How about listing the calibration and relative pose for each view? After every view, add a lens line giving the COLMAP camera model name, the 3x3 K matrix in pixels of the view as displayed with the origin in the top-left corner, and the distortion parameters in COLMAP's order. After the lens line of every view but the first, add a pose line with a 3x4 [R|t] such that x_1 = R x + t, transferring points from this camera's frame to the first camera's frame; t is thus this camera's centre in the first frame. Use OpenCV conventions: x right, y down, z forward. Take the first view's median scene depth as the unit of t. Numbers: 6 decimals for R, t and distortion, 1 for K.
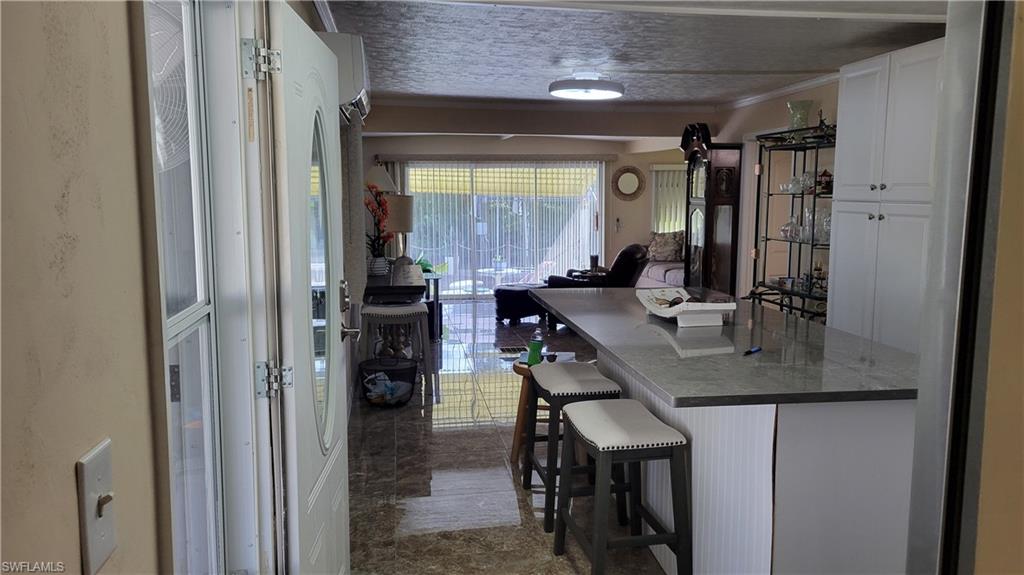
lens RADIAL K [[785.0, 0, 512.8], [0, 785.0, 288.2], [0, 0, 1]] dist [0.043079, -0.006446]
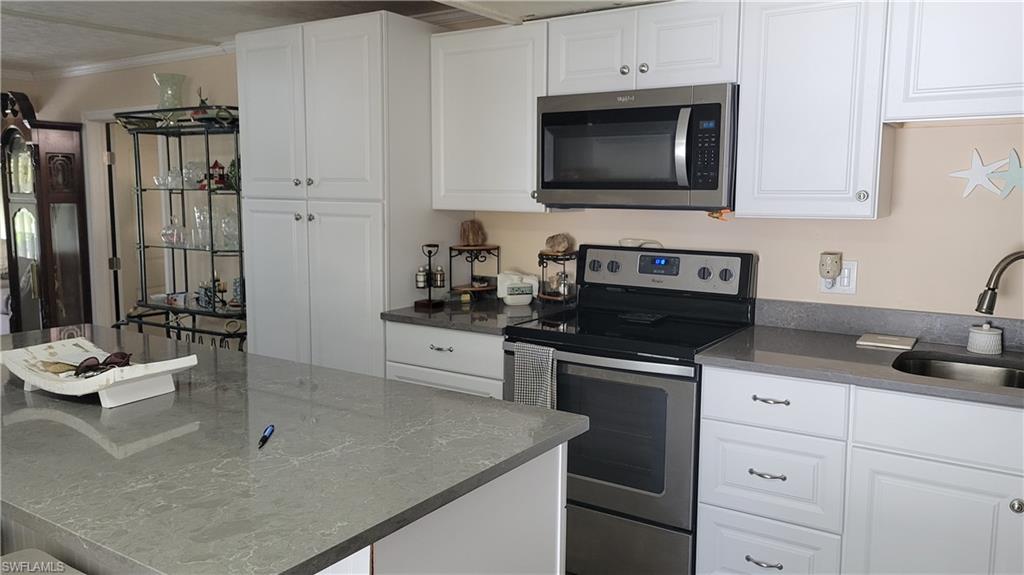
lens RADIAL K [[785.0, 0, 513.1], [0, 785.0, 279.5], [0, 0, 1]] dist [0.043079, -0.006446]
pose [[0.677364, -0.082527, 0.731004, -0.008014], [0.086424, 0.995734, 0.032331, -0.023885], [-0.730554, 0.041276, 0.681607, 0.200829]]
